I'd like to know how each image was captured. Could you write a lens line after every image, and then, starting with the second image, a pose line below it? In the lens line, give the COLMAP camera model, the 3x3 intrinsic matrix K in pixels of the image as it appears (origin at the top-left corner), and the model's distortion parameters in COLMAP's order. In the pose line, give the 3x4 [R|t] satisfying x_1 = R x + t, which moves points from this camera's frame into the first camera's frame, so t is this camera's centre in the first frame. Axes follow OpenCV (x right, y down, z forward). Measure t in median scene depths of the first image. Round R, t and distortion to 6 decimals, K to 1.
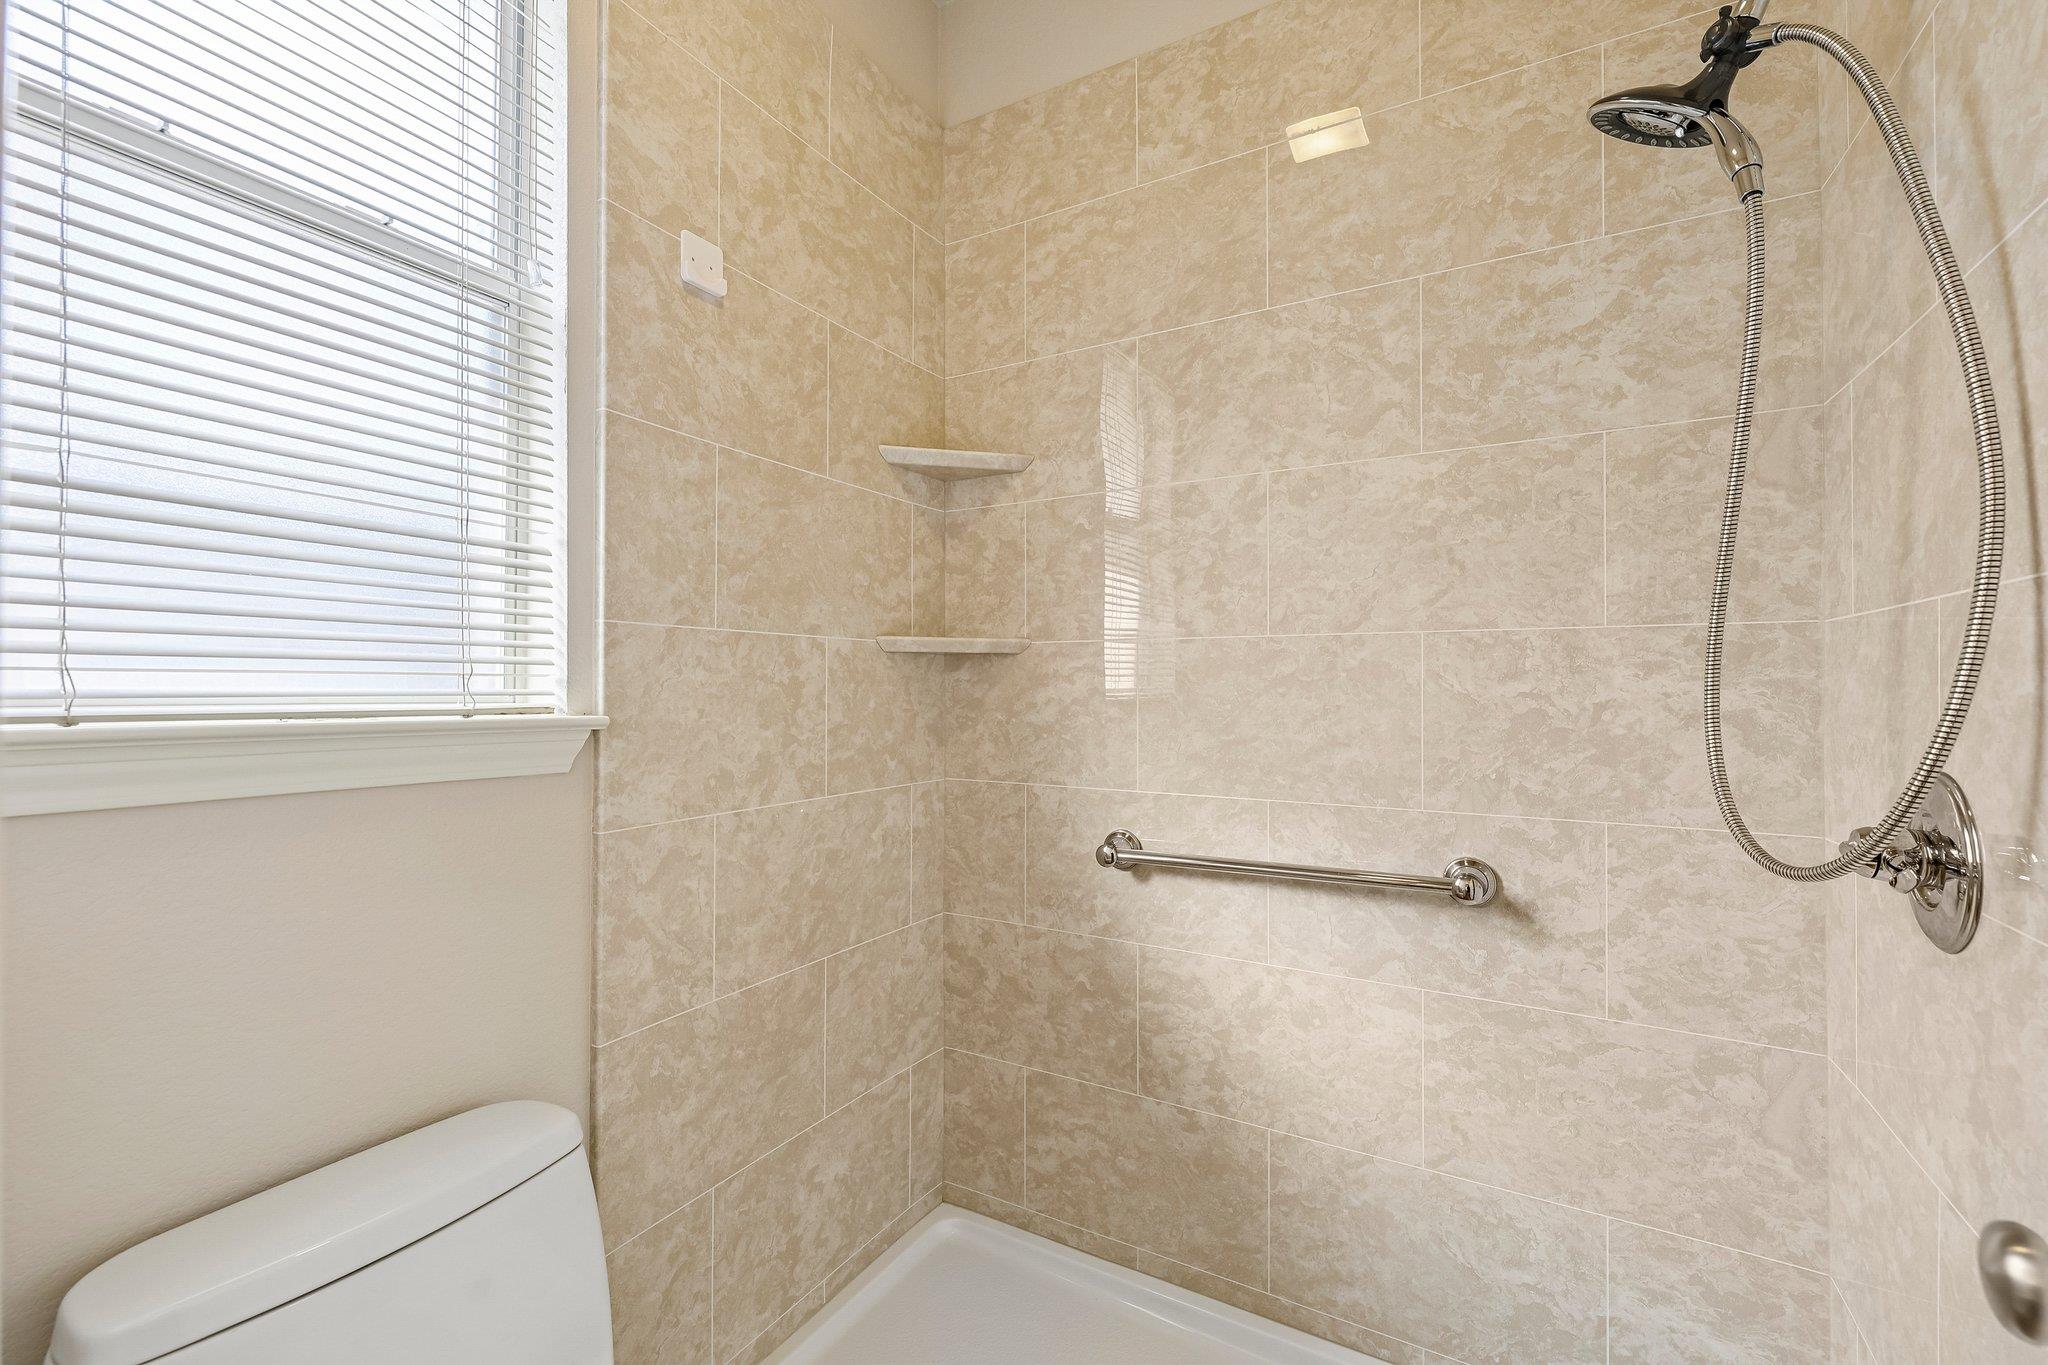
lens RADIAL K [[860.8, 0, 1034.7], [0, 860.8, 691.3], [0, 0, 1]] dist [-0.002302, 0.000844]
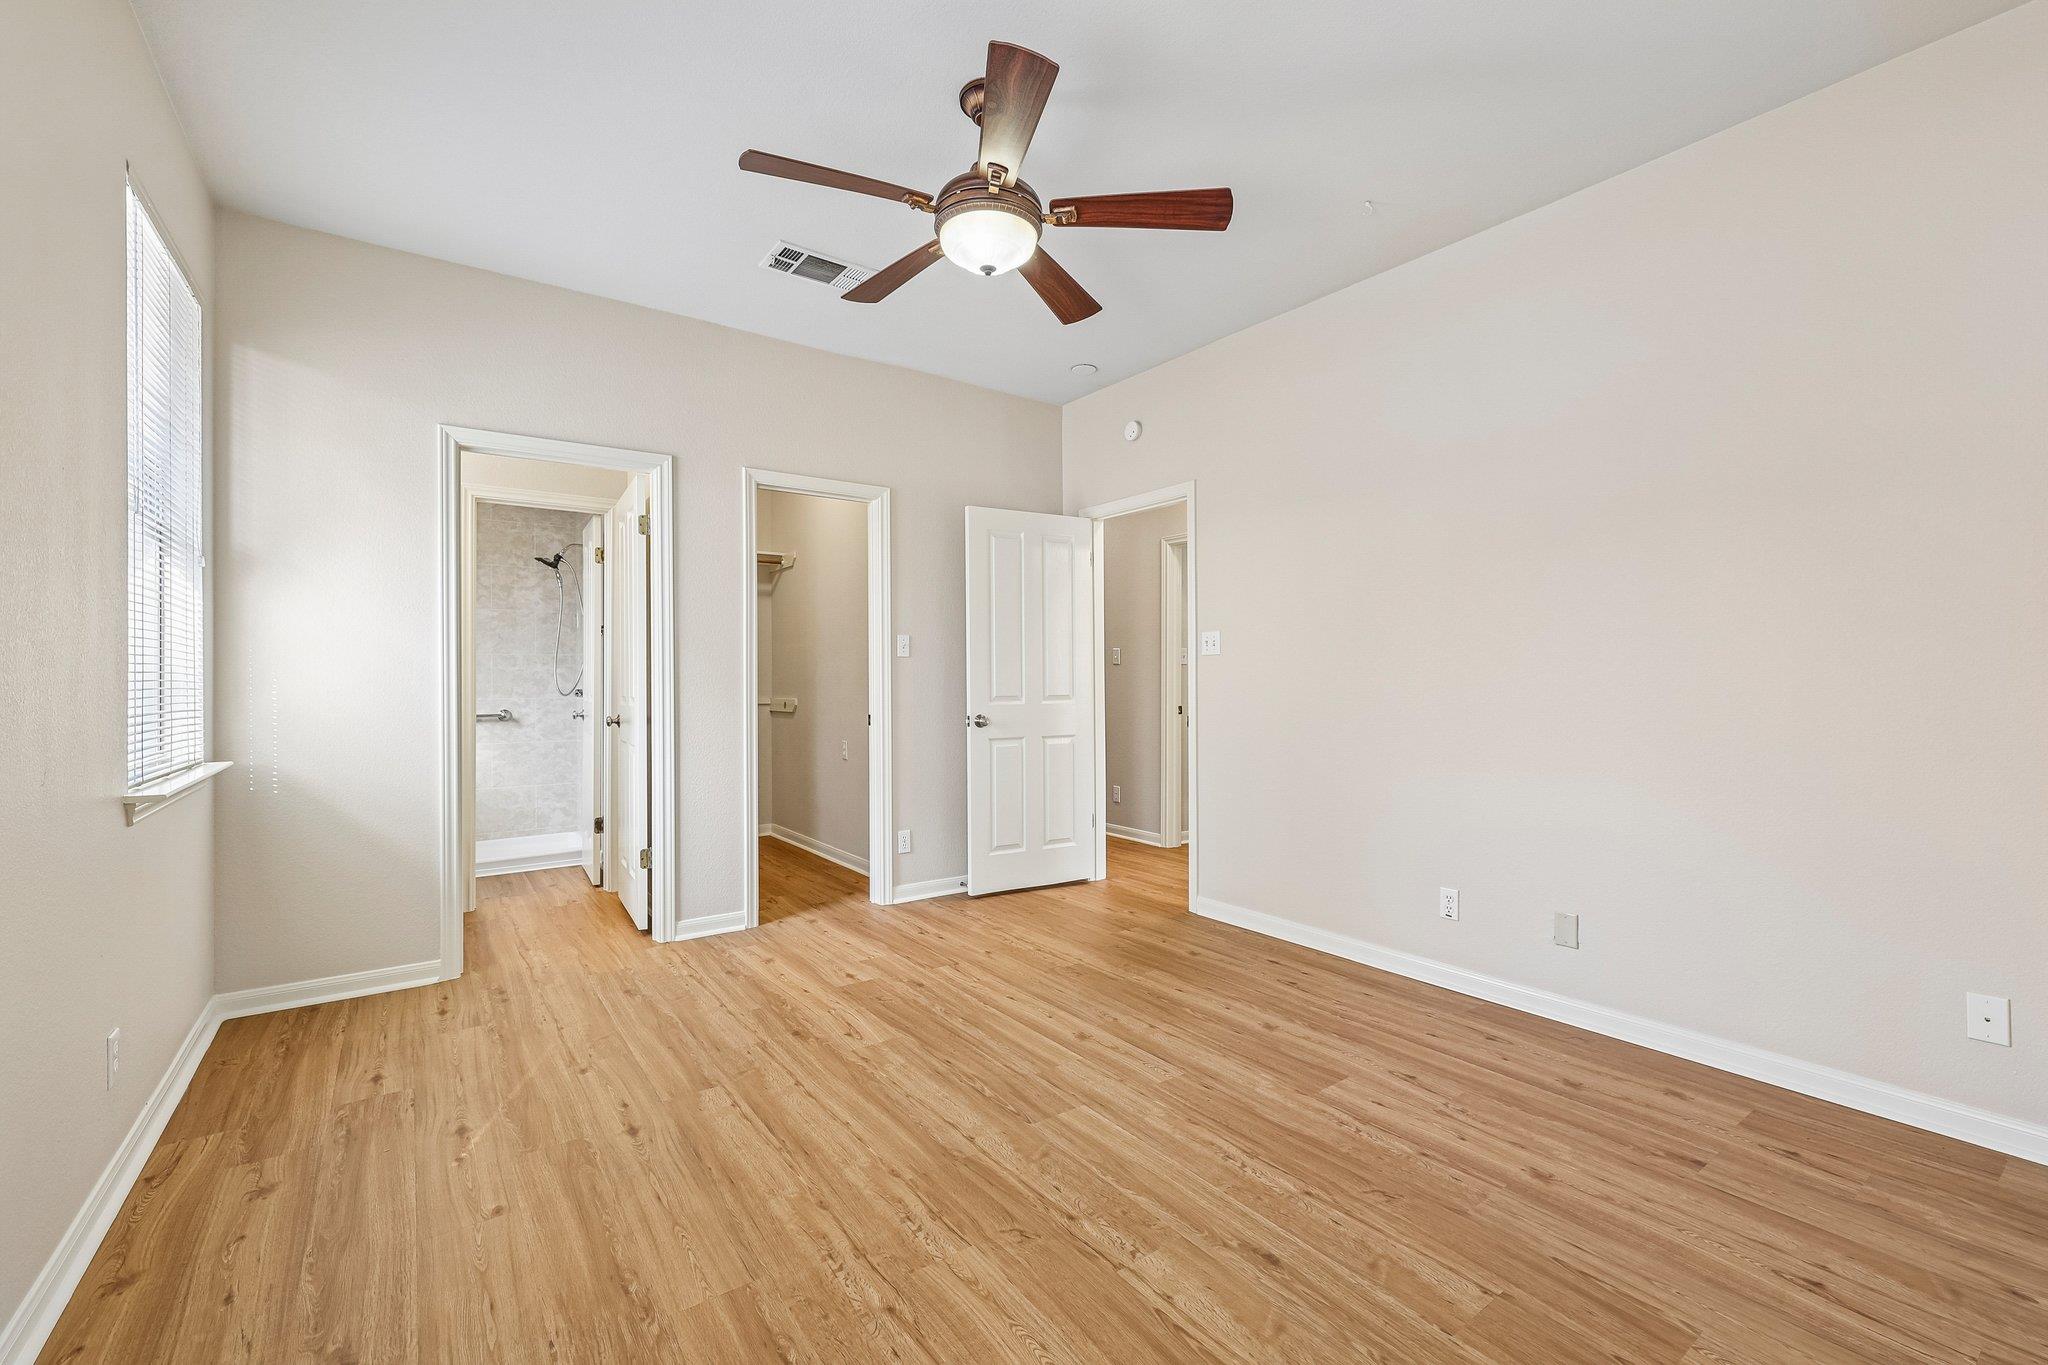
lens RADIAL K [[860.8, 0, 1023.6], [0, 860.8, 673.4], [0, 0, 1]] dist [-0.002302, 0.000844]
pose [[0.431999, 0.003648, 0.901867, -2.059931], [0.002277, 0.999984, -0.005135, 0.045918], [-0.901871, 0.004272, 0.431984, -2.917276]]
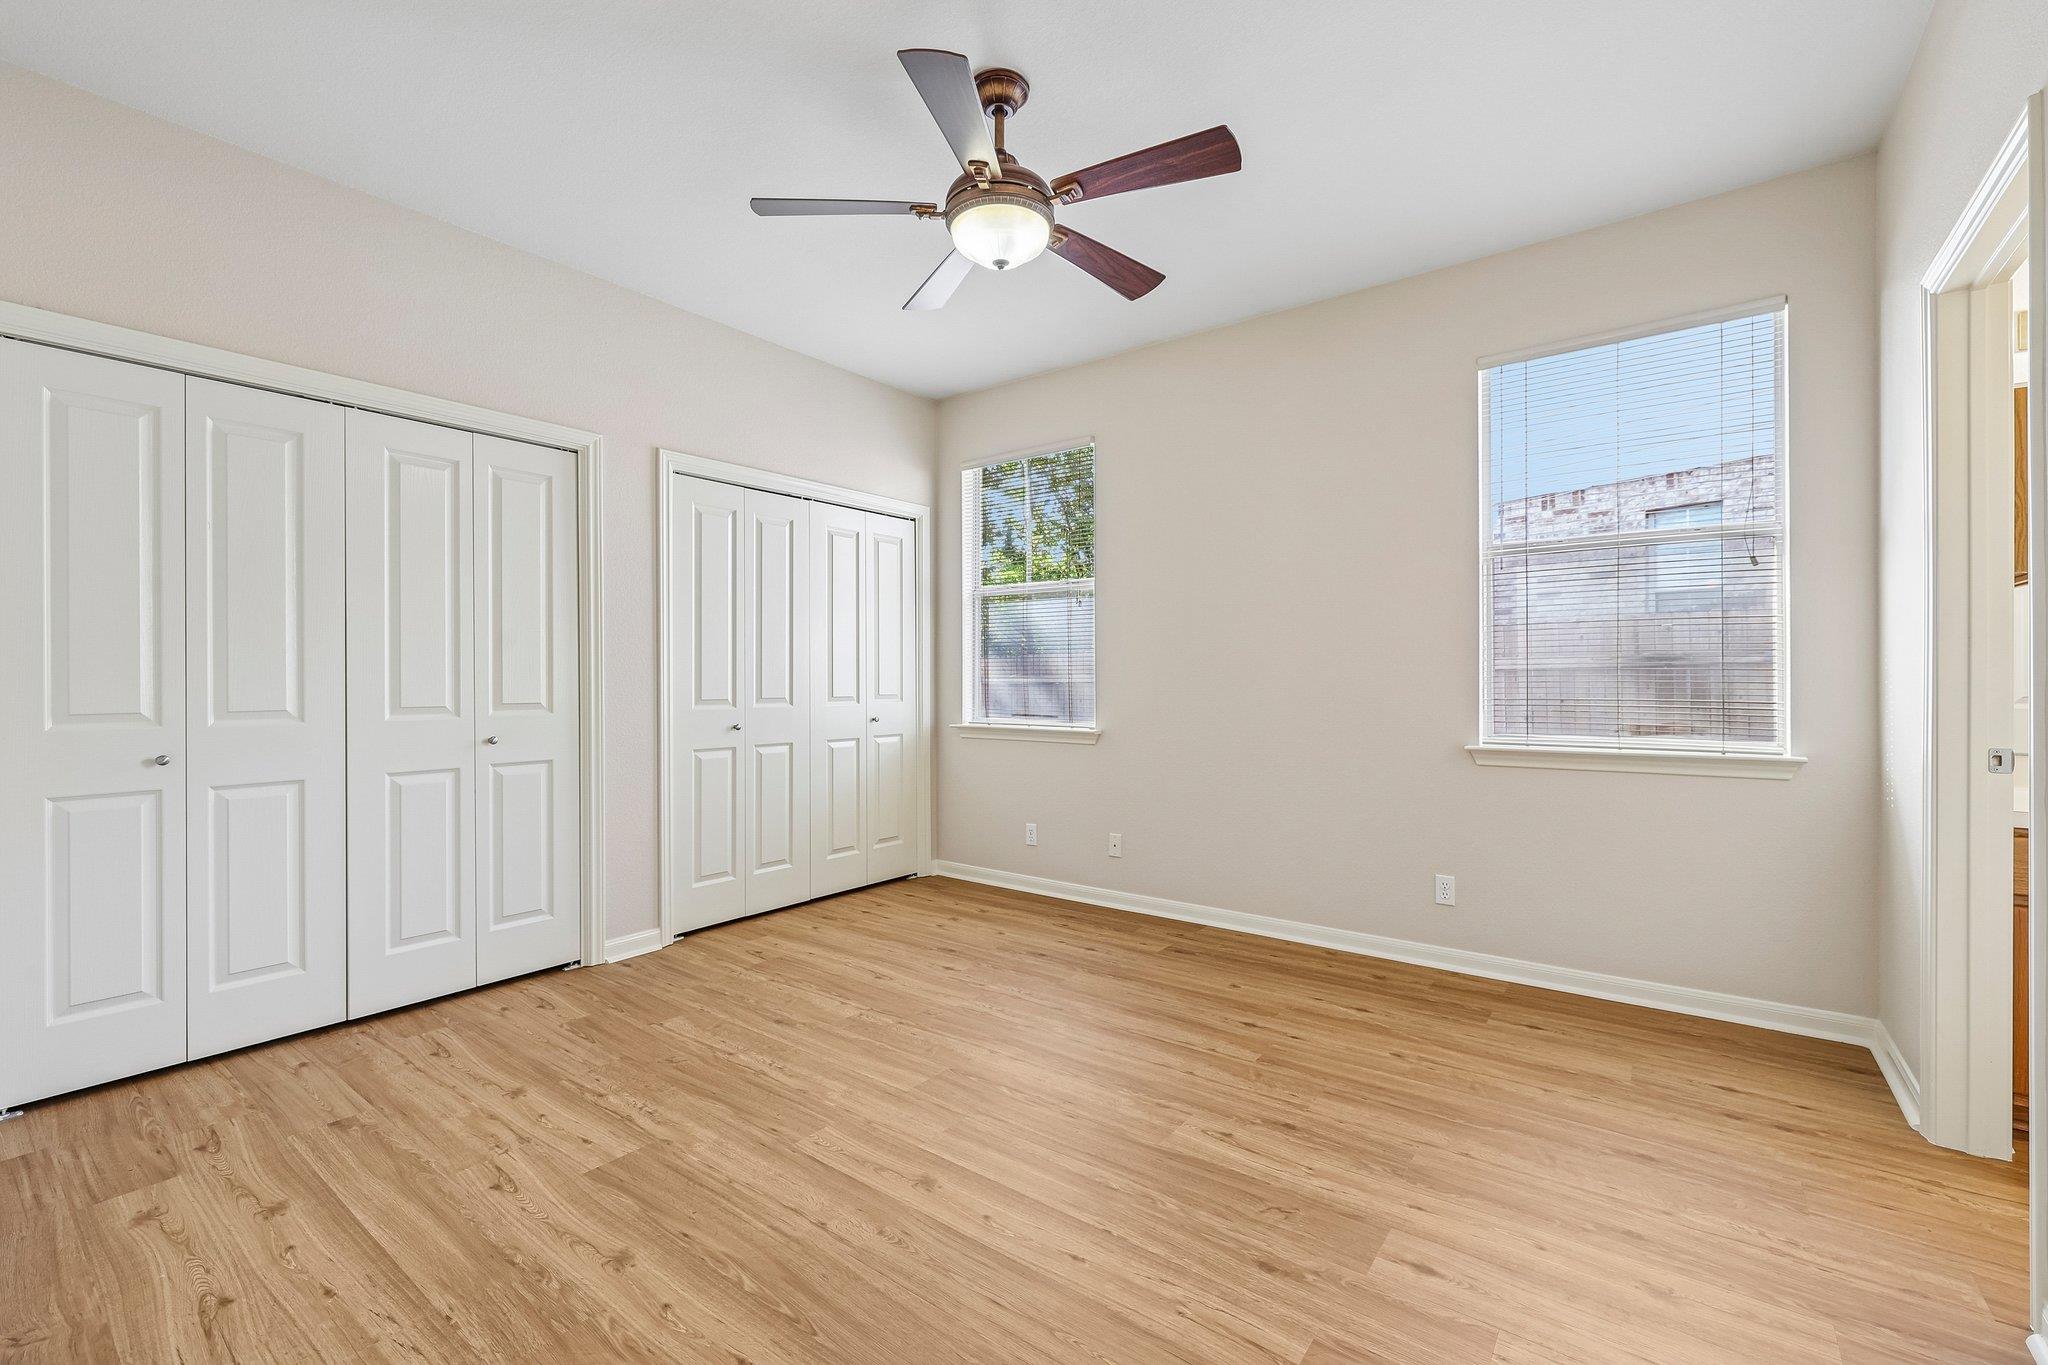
lens RADIAL K [[860.8, 0, 1032.0], [0, 860.8, 675.8], [0, 0, 1]] dist [-0.002302, 0.000844]
pose [[-0.140199, -0.007330, -0.990096, 0.968113], [0.005015, 0.999955, -0.008113, 0.059477], [0.990111, -0.006102, -0.140156, -1.873183]]
